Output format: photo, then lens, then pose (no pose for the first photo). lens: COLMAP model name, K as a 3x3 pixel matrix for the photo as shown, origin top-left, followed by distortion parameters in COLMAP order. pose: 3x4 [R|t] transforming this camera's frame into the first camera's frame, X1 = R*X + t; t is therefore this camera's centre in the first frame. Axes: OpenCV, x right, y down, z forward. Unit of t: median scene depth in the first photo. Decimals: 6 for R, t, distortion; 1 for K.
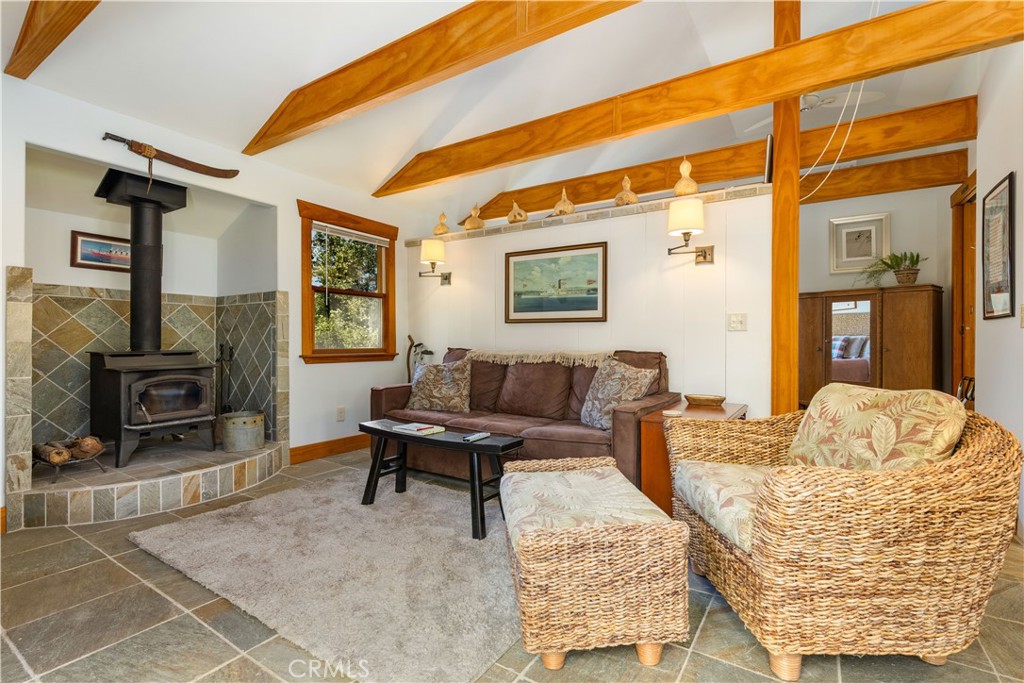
lens RADIAL K [[468.5, 0, 512.7], [0, 468.5, 352.2], [0, 0, 1]] dist [-0.000080, -0.000212]
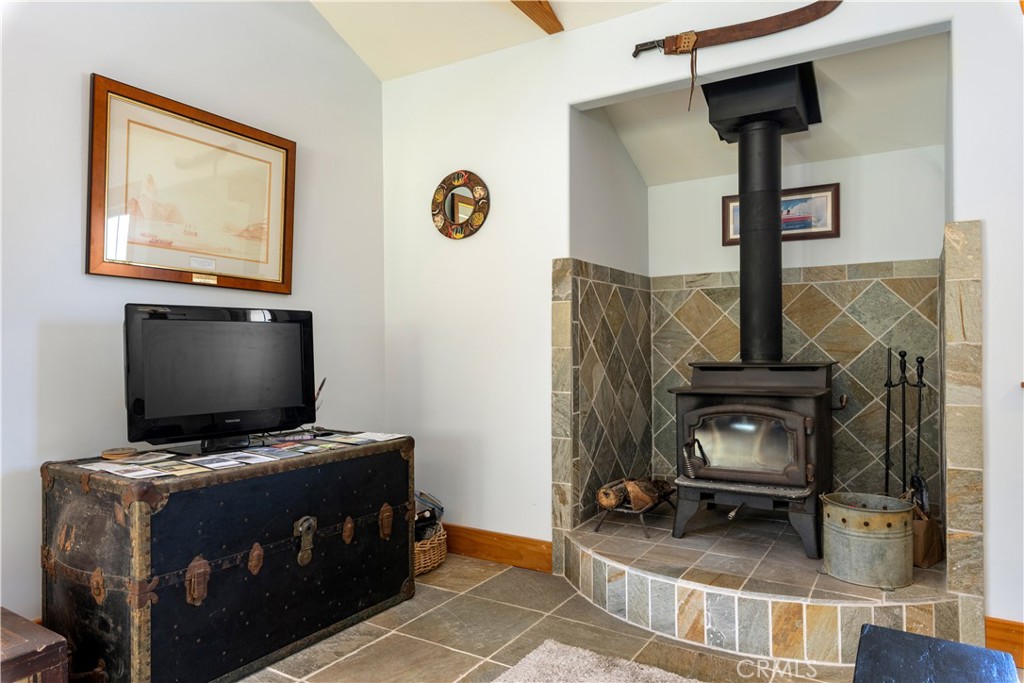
lens RADIAL K [[643.3, 0, 511.8], [0, 643.3, 348.8], [0, 0, 1]] dist [-0.002795, -0.001086]
pose [[0.020753, -0.002415, -0.999782, 0.070438], [-0.017680, 0.999840, -0.002782, -0.014858], [0.999628, 0.017734, 0.020707, 0.764558]]
